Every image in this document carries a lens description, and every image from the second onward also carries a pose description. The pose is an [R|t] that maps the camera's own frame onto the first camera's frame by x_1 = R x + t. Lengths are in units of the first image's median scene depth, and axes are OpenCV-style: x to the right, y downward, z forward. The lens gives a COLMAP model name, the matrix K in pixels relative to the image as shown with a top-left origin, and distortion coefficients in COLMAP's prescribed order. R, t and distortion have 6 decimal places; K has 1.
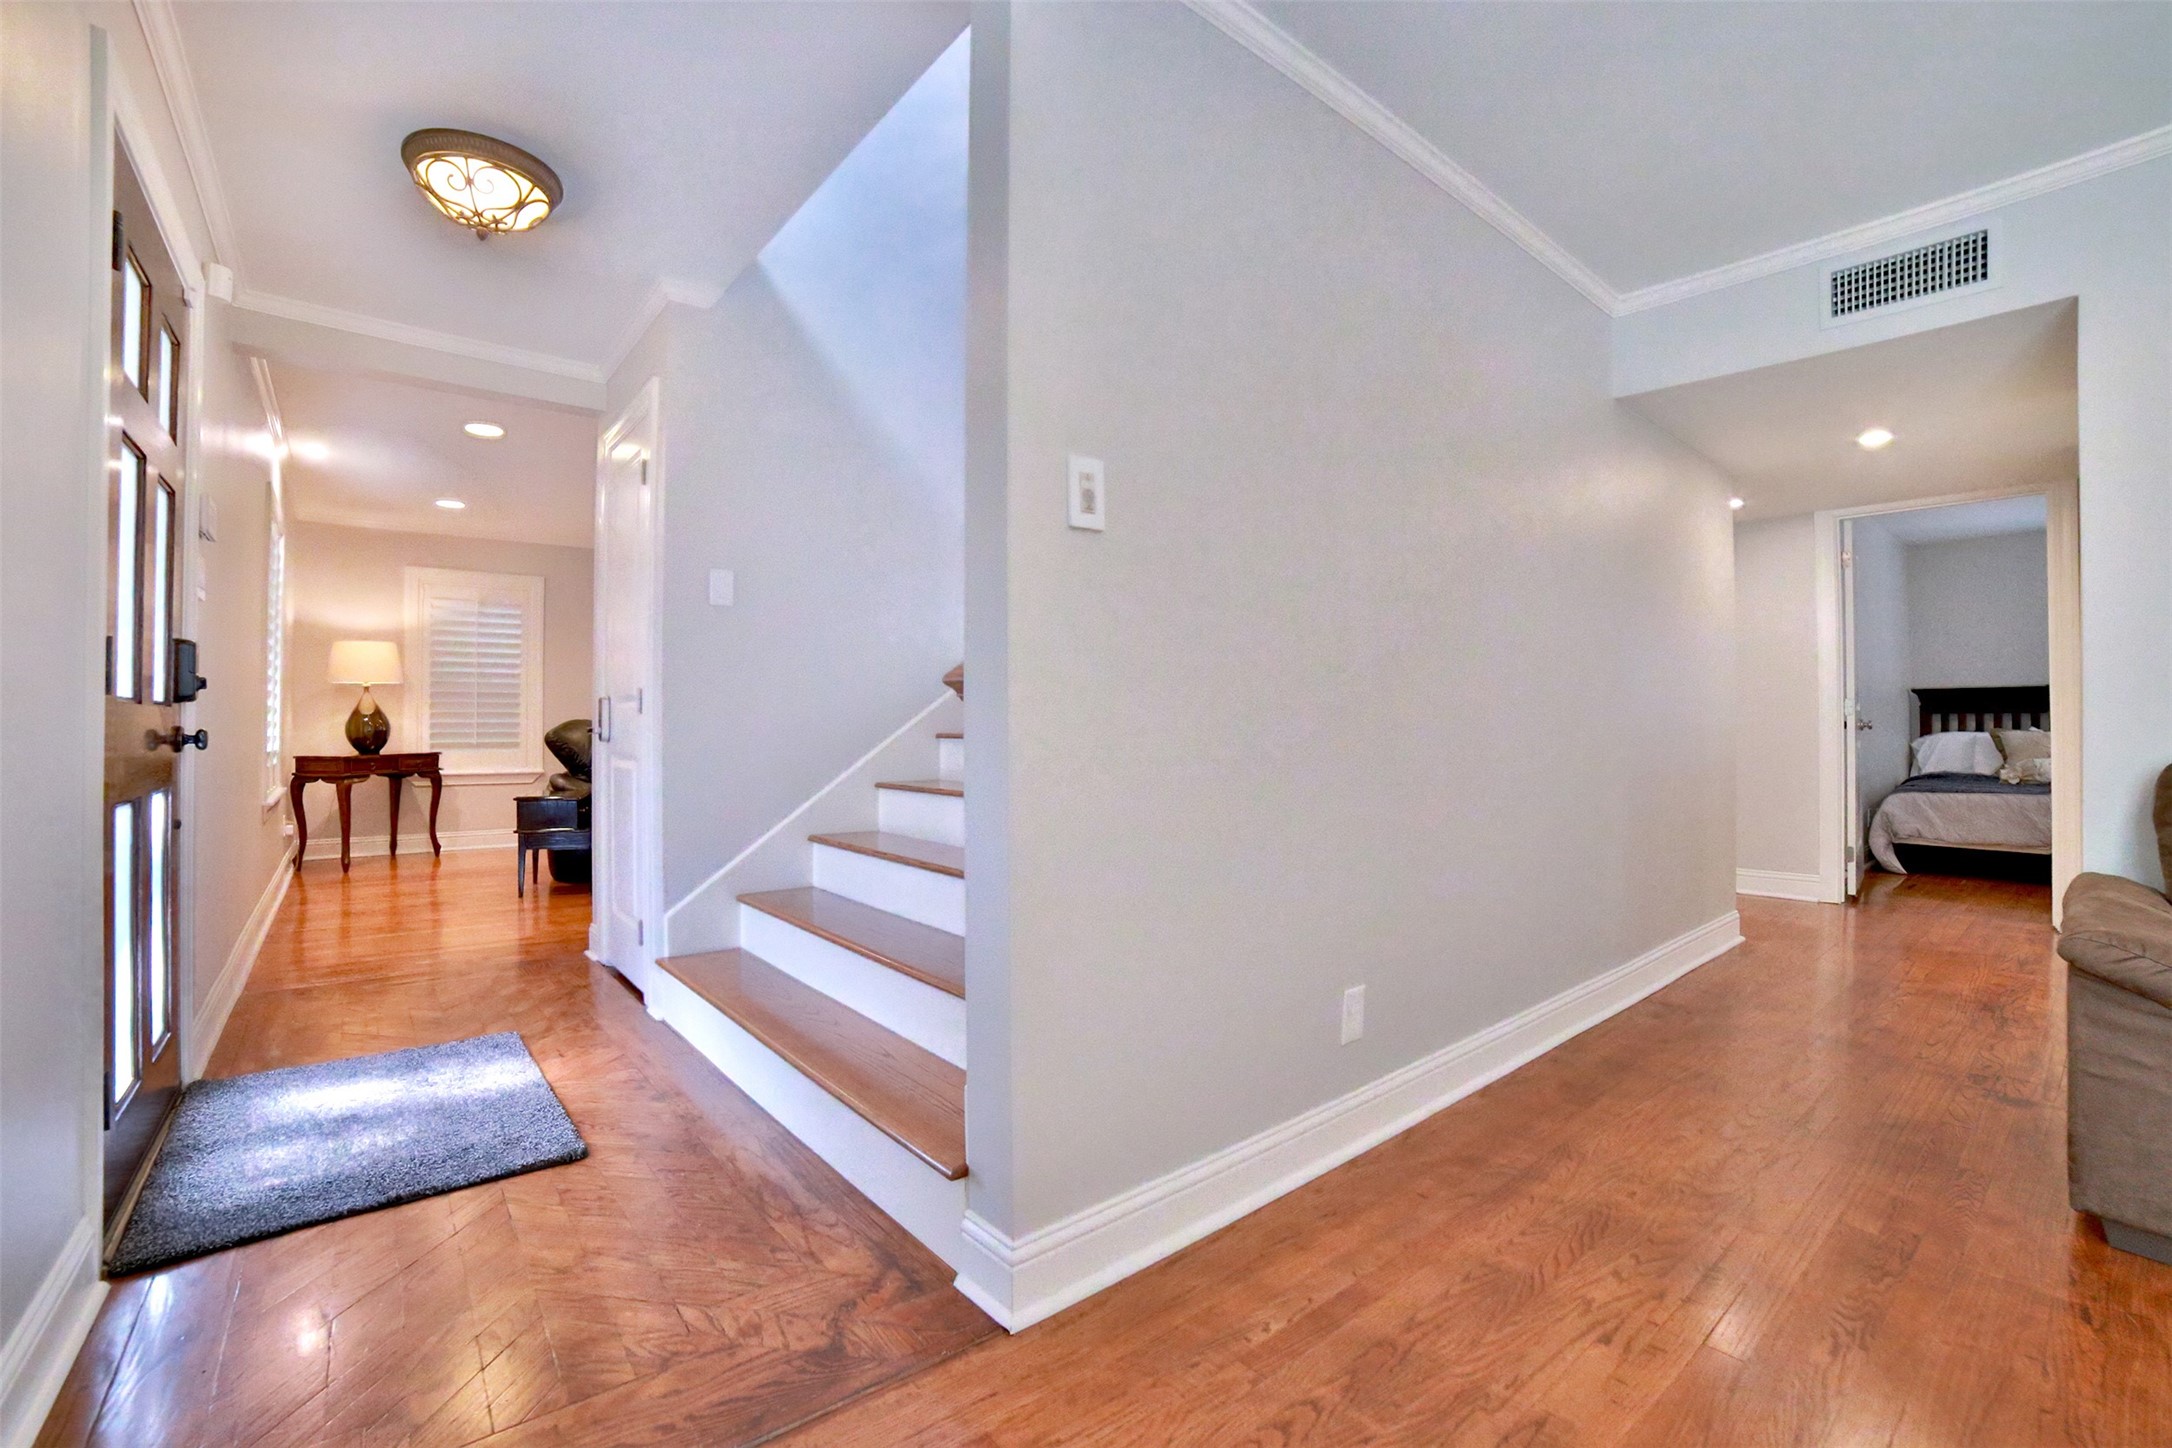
lens RADIAL K [[936.5, 0, 1091.3], [0, 936.5, 711.3], [0, 0, 1]] dist [-0.105273, 0.037826]
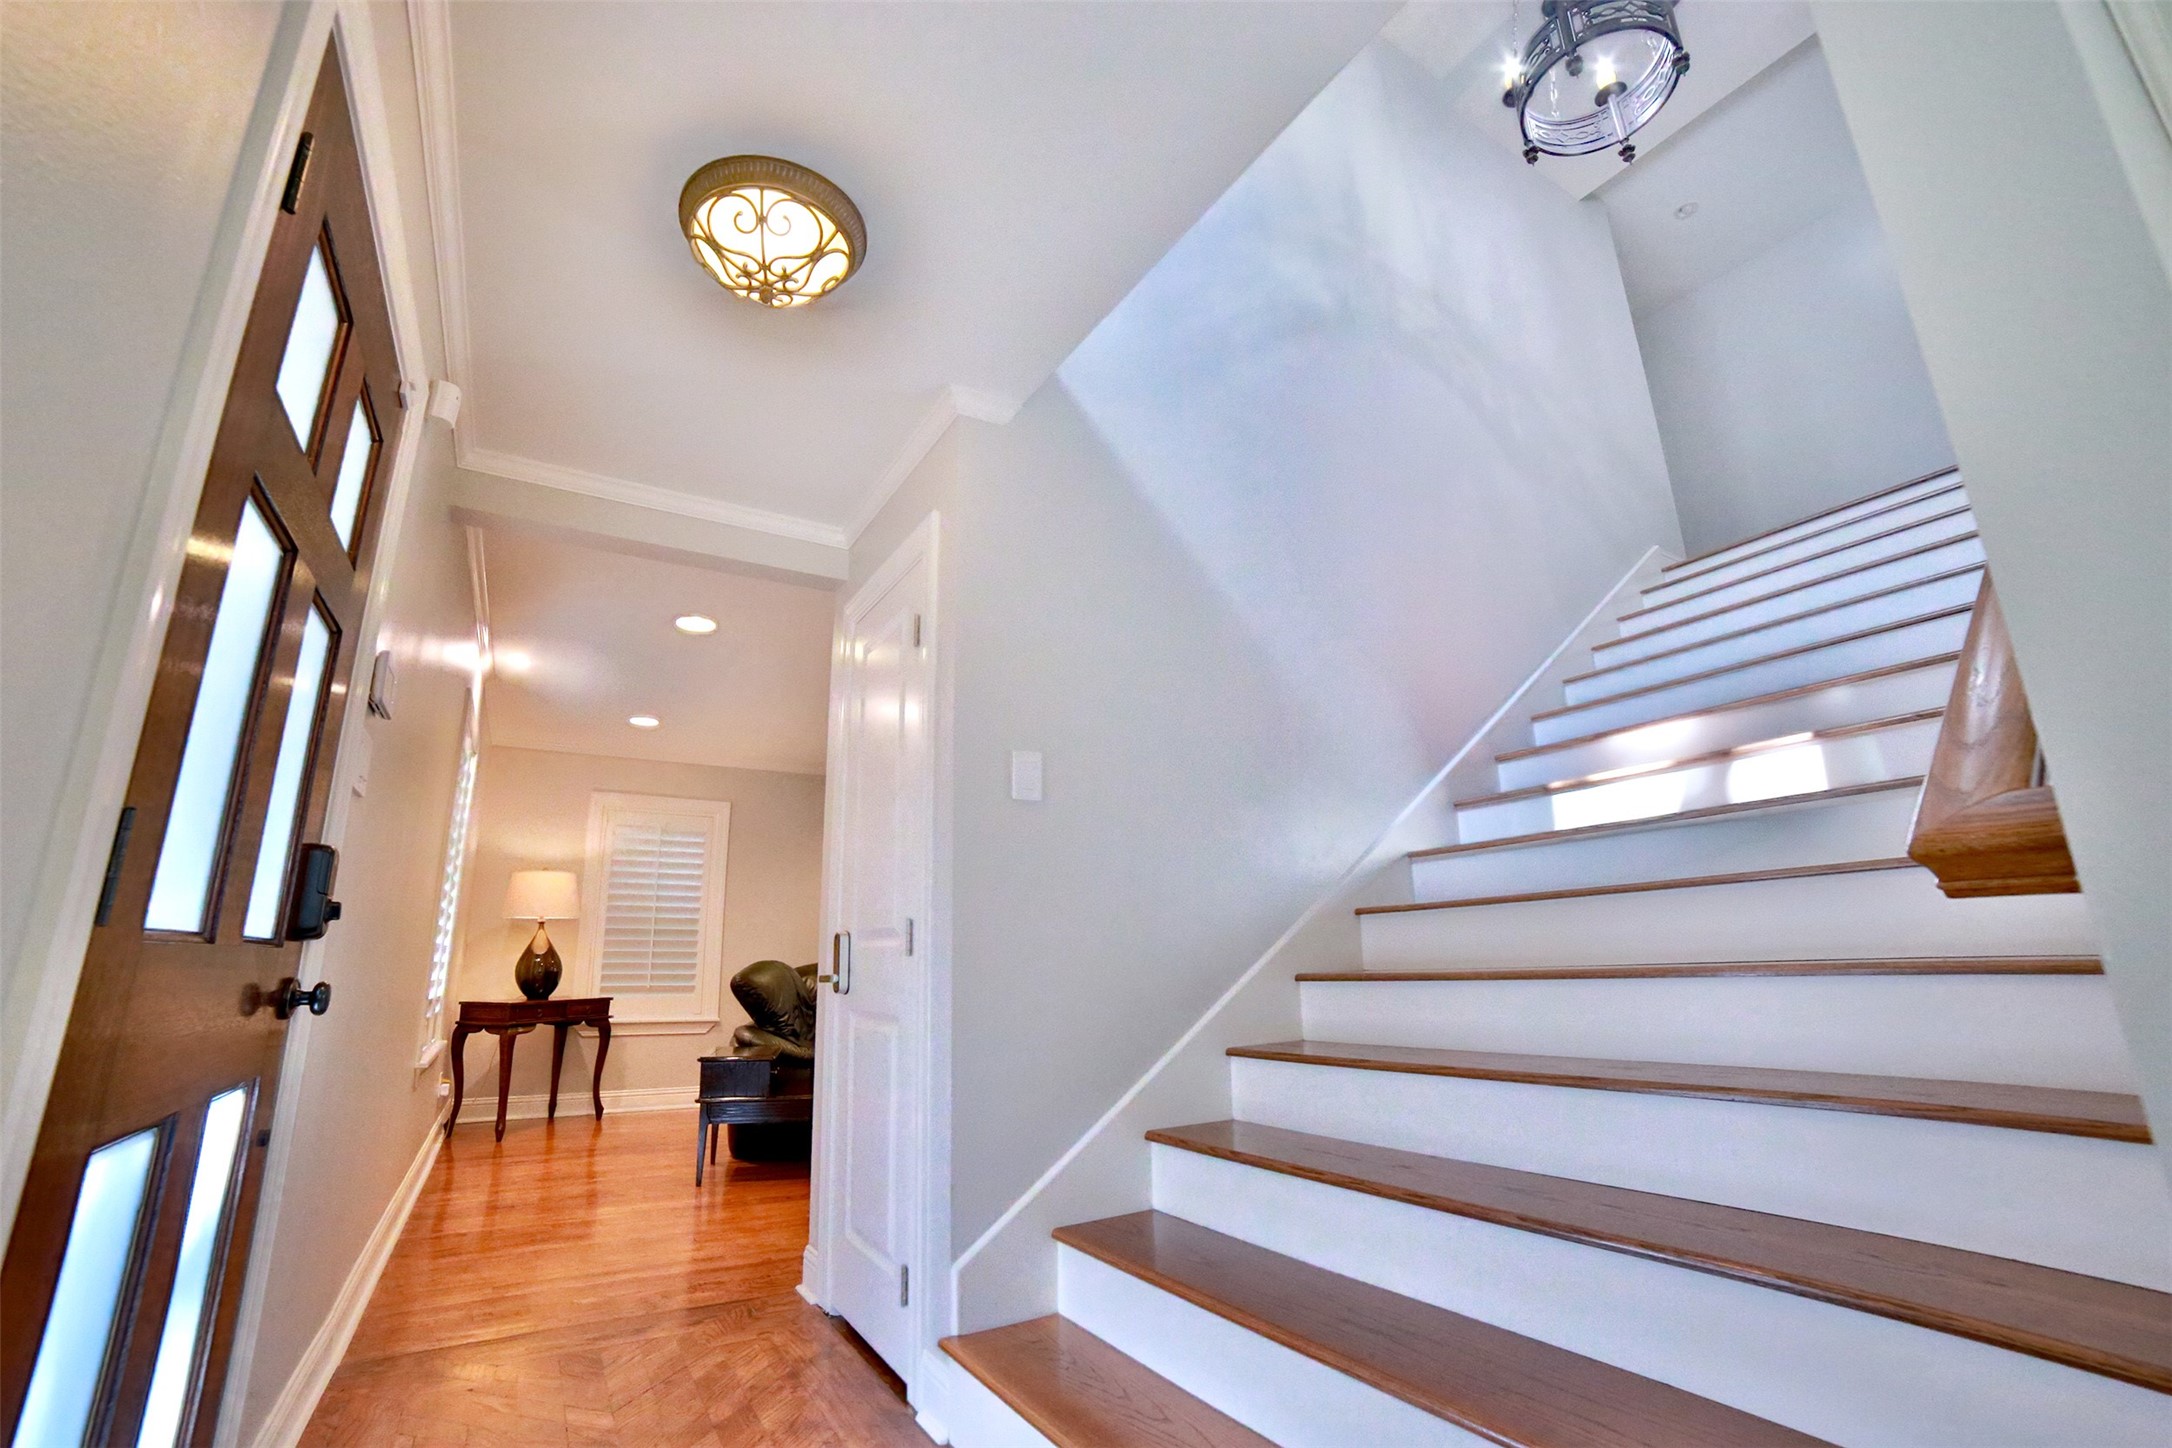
lens RADIAL K [[936.5, 0, 1091.3], [0, 936.5, 711.3], [0, 0, 1]] dist [-0.105273, 0.037826]
pose [[0.989383, -0.055346, -0.134381, -0.185316], [0.021242, 0.969789, -0.243020, -0.002139], [0.143771, 0.237586, 0.960668, 0.212831]]
